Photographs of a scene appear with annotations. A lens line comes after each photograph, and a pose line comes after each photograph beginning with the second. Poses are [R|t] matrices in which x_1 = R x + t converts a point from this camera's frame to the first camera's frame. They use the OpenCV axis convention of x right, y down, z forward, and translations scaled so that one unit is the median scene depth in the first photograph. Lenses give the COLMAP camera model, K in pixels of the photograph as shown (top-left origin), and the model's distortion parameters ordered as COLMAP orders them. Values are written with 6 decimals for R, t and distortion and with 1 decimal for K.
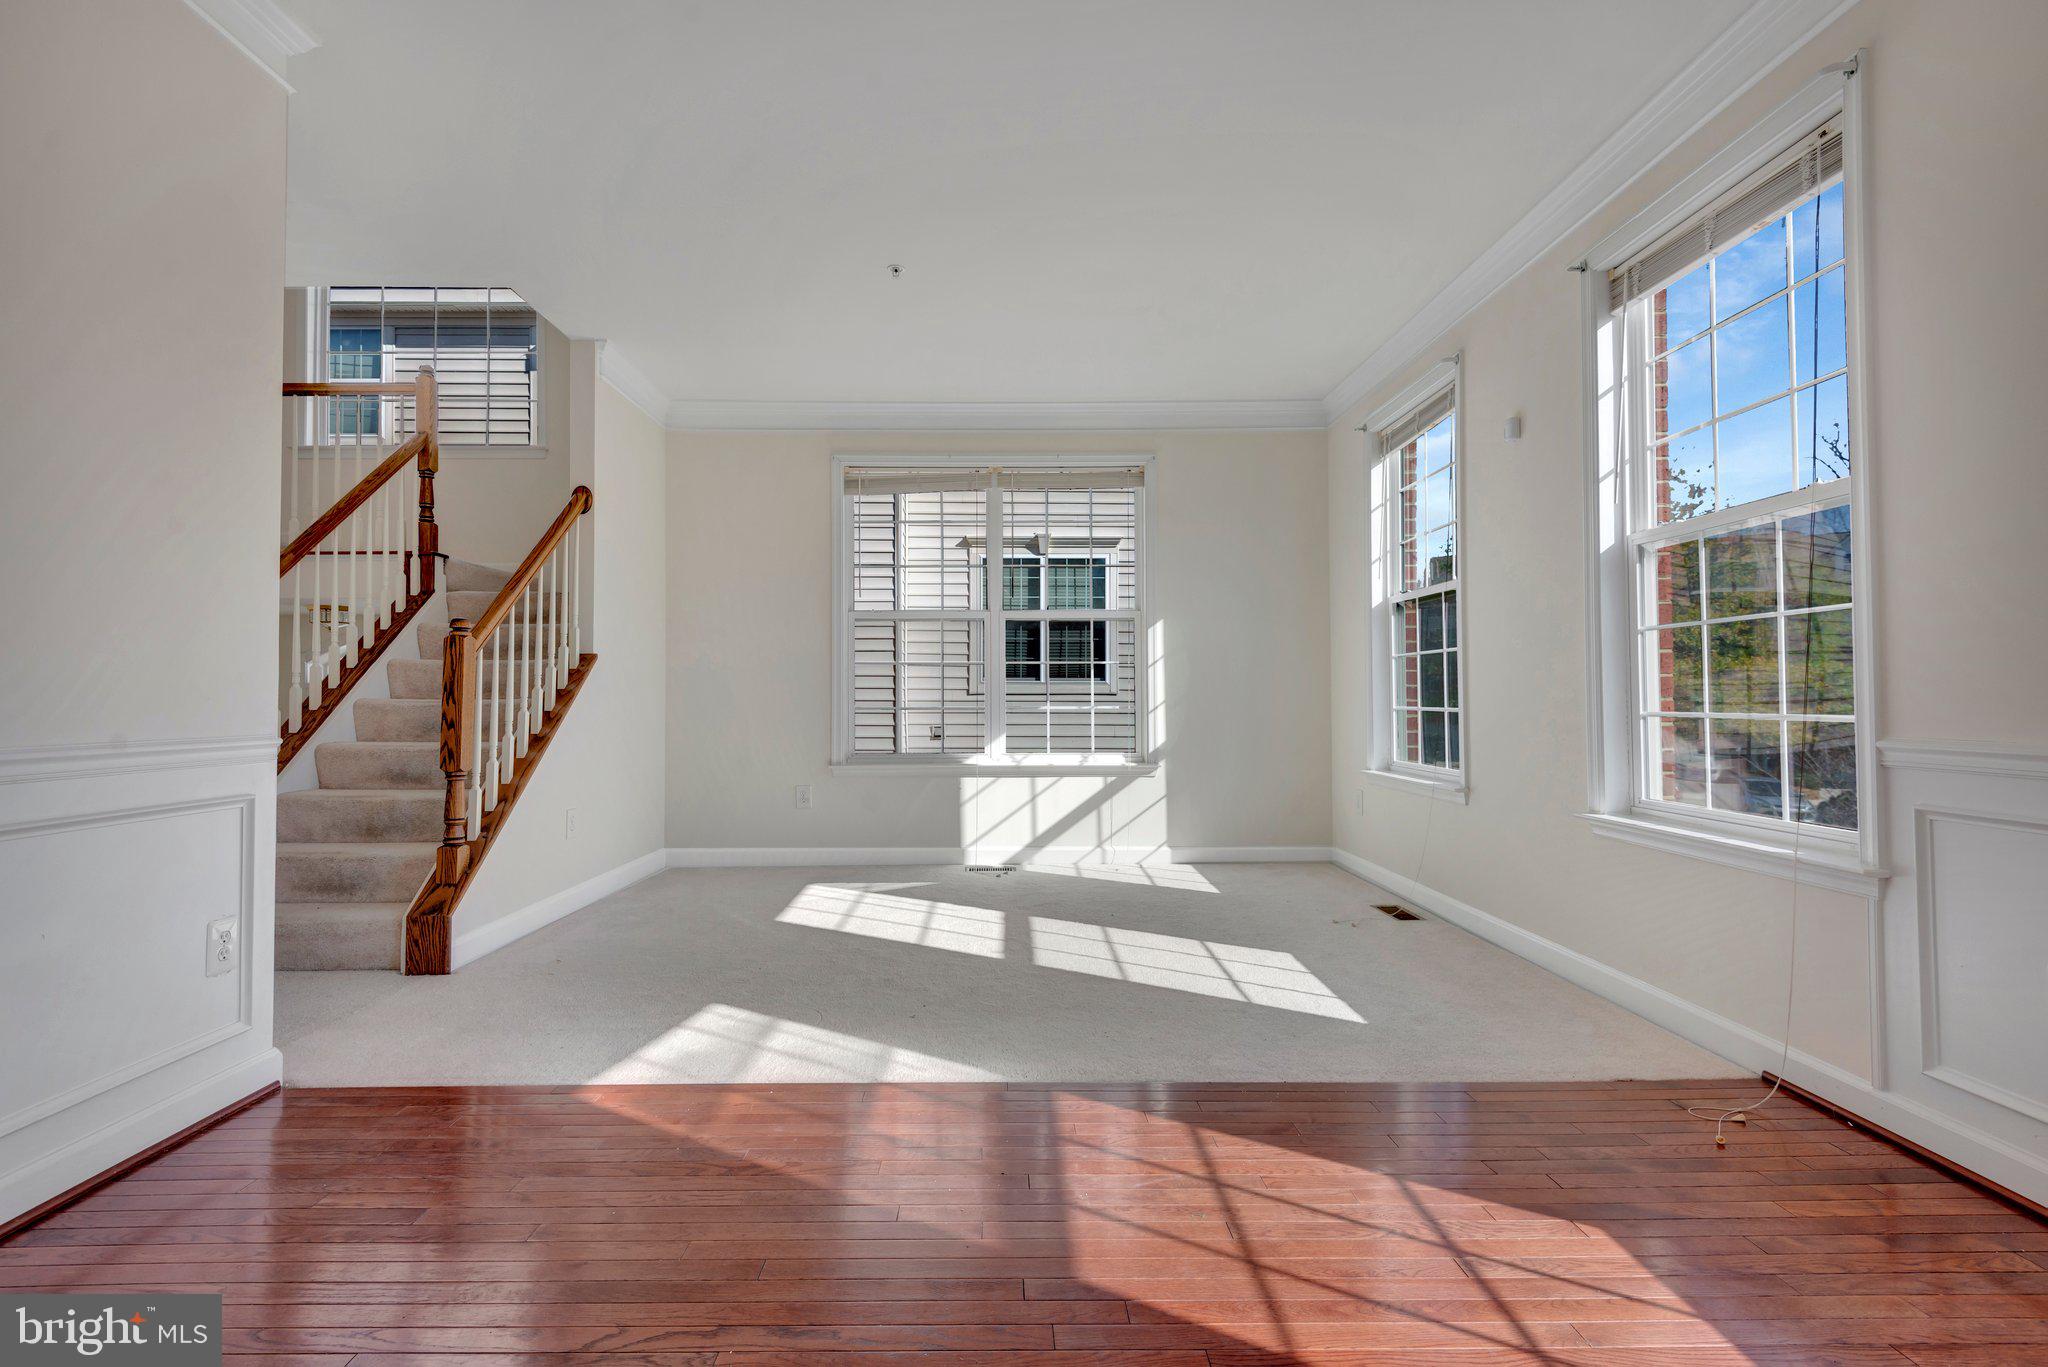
lens RADIAL K [[923.7, 0, 1005.7], [0, 923.7, 678.9], [0, 0, 1]] dist [0.035216, -0.020634]
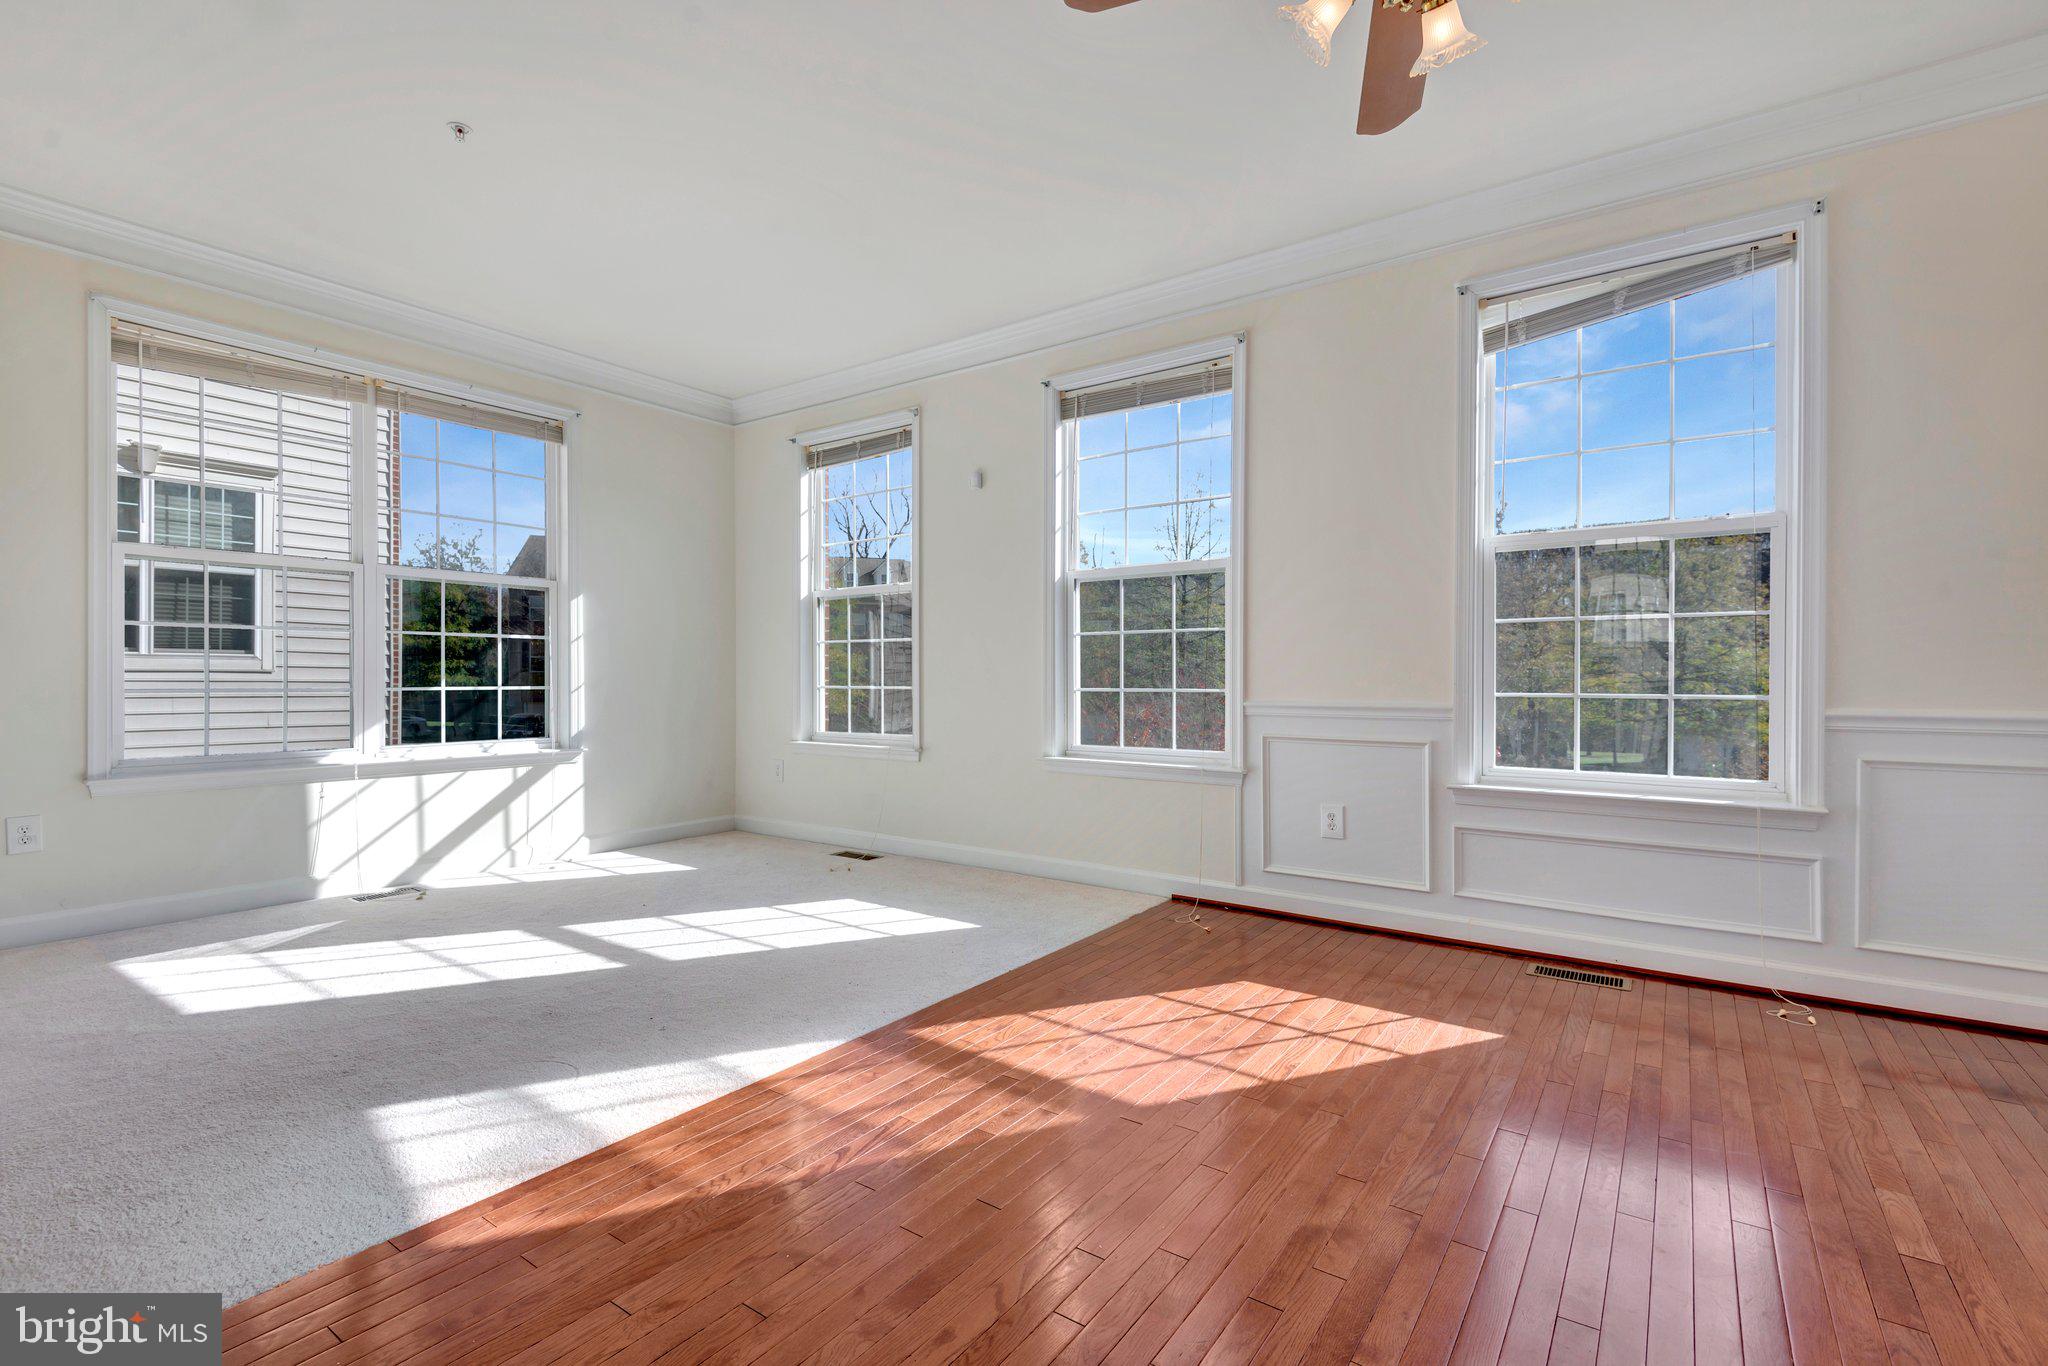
lens RADIAL K [[923.7, 0, 1005.7], [0, 923.7, 678.4], [0, 0, 1]] dist [0.035216, -0.020634]
pose [[0.594120, 0.003395, 0.804369, -0.418303], [-0.020420, 0.999732, 0.010863, 0.003397], [-0.804117, -0.022879, 0.594031, 0.133511]]
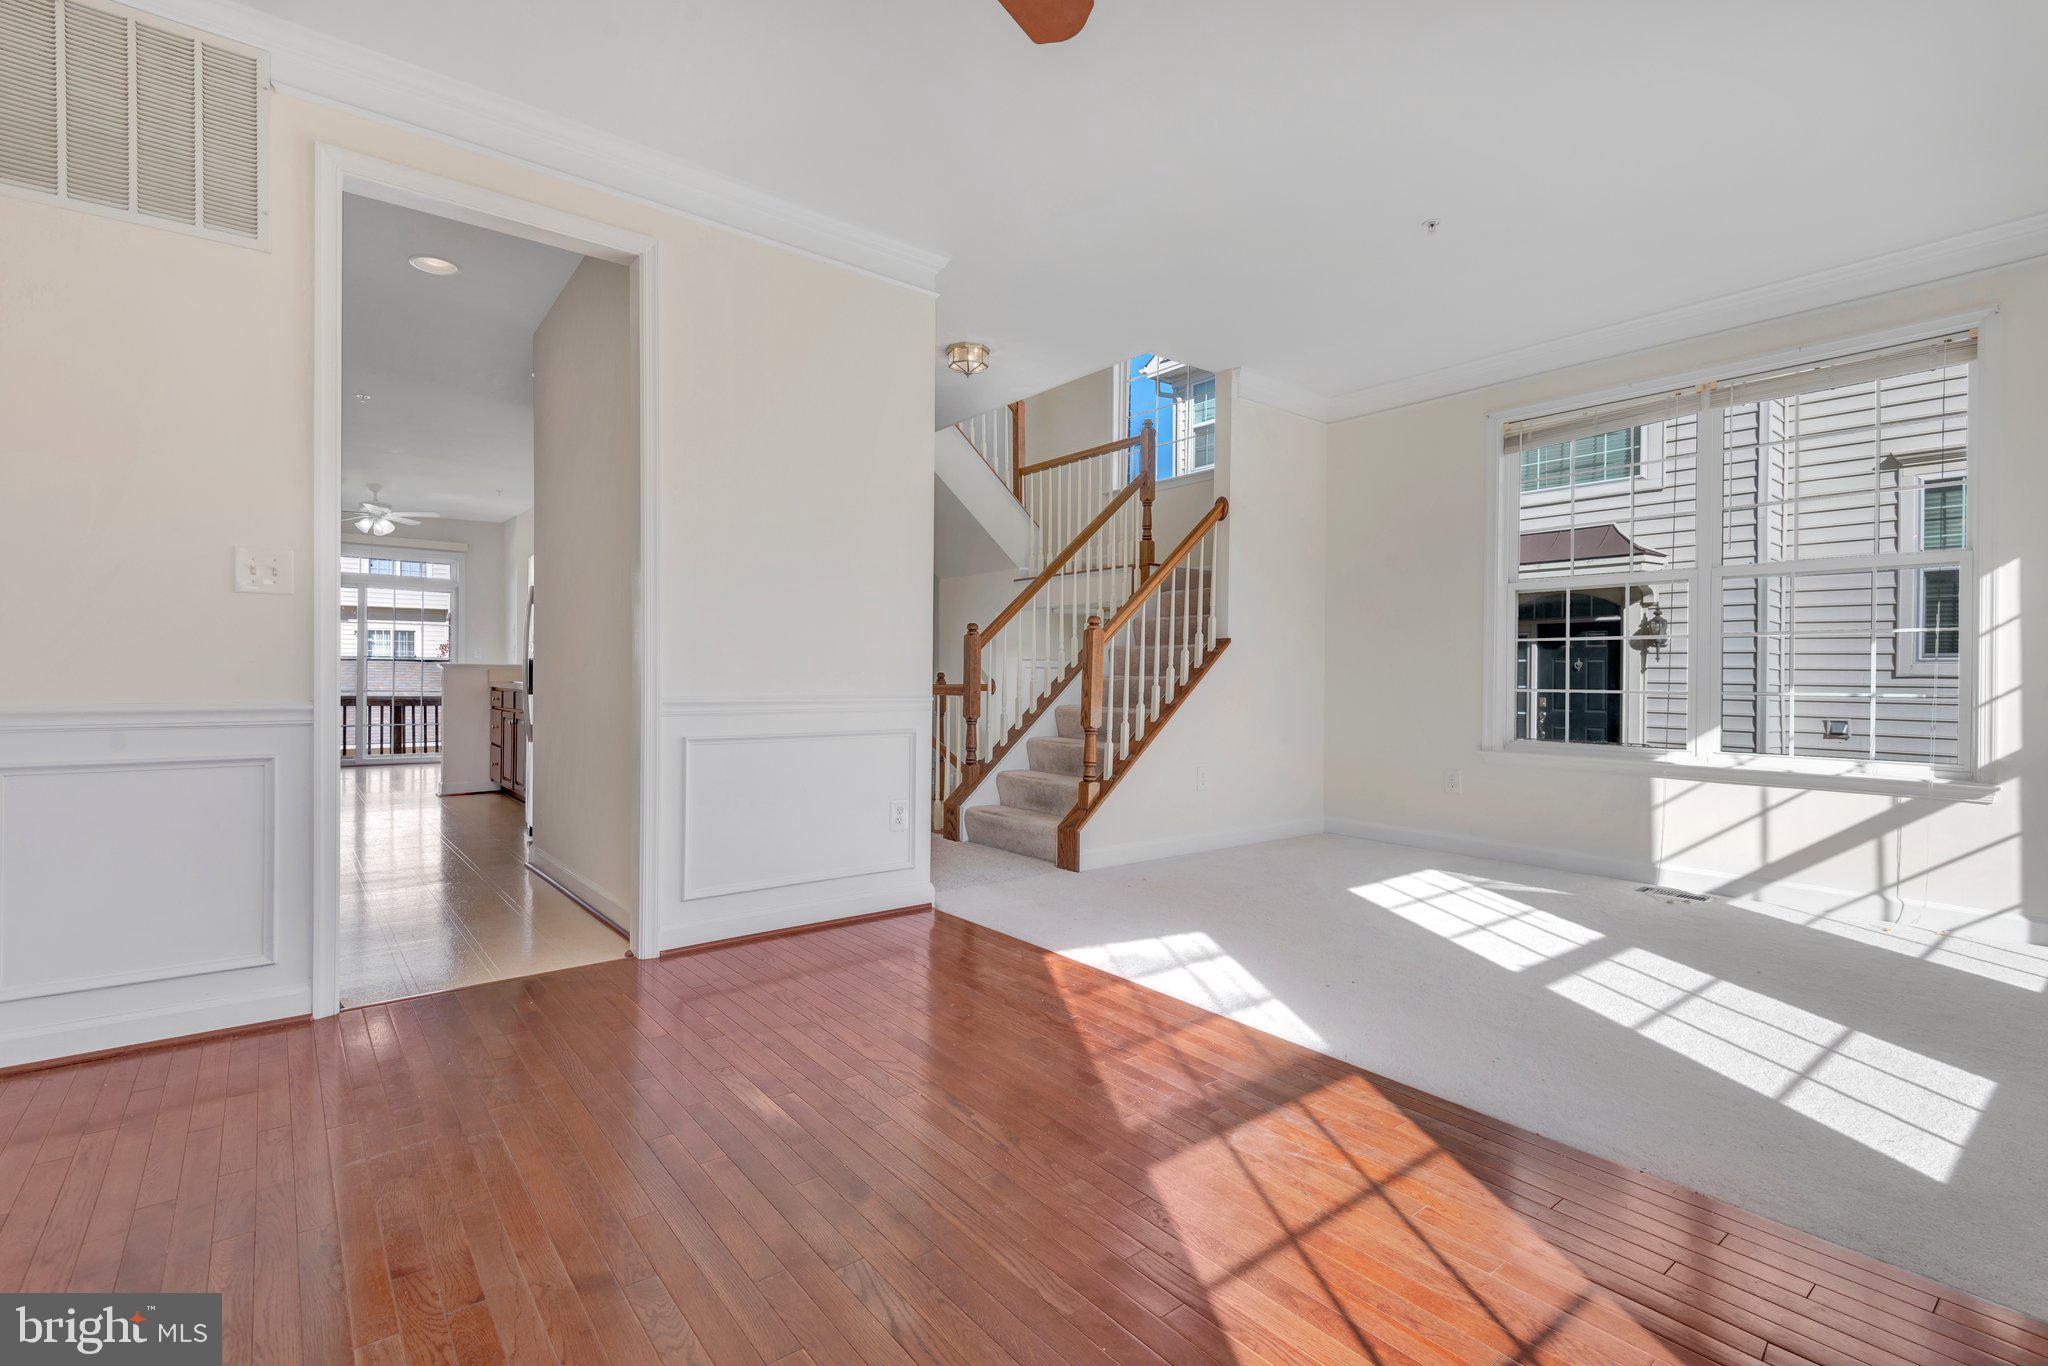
lens RADIAL K [[923.7, 0, 1005.7], [0, 923.7, 678.4], [0, 0, 1]] dist [0.035216, -0.020634]
pose [[0.611444, 0.009107, -0.791235, 0.327613], [0.007359, 0.999825, 0.017195, 0.001873], [0.791254, -0.016336, 0.611270, 0.059919]]
